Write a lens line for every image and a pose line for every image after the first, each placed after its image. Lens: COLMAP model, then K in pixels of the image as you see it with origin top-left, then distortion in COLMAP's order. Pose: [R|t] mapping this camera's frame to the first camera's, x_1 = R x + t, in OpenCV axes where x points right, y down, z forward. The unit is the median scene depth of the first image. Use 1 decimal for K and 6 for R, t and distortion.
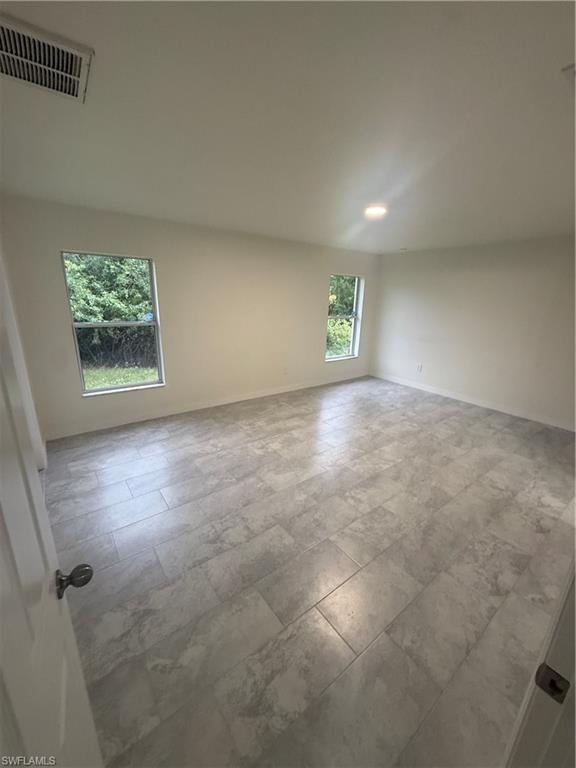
lens RADIAL K [[305.7, 0, 287.6], [0, 305.7, 380.5], [0, 0, 1]] dist [0.000269, -0.000224]
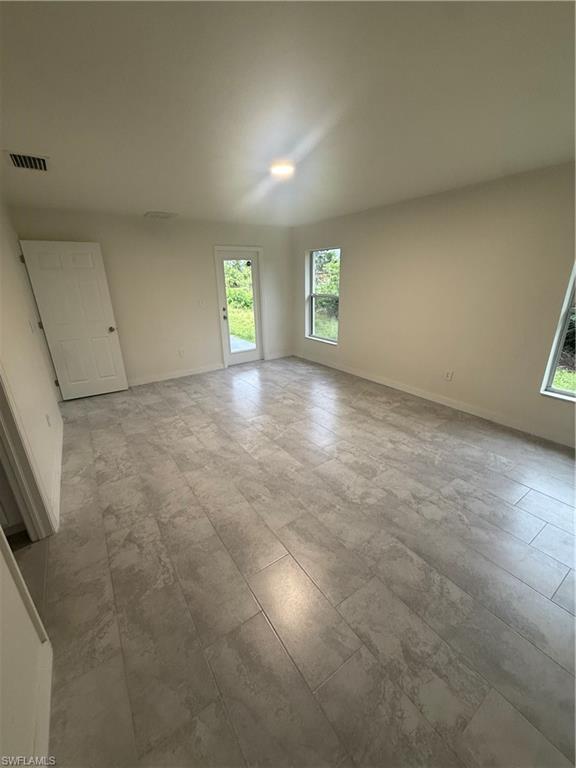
lens RADIAL K [[305.7, 0, 289.5], [0, 305.7, 382.9], [0, 0, 1]] dist [0.000269, -0.000224]
pose [[-0.048706, 0.305215, -0.951037, 1.227636], [-0.249157, 0.918354, 0.307486, -0.254411], [0.967237, 0.251934, 0.031317, 1.088157]]
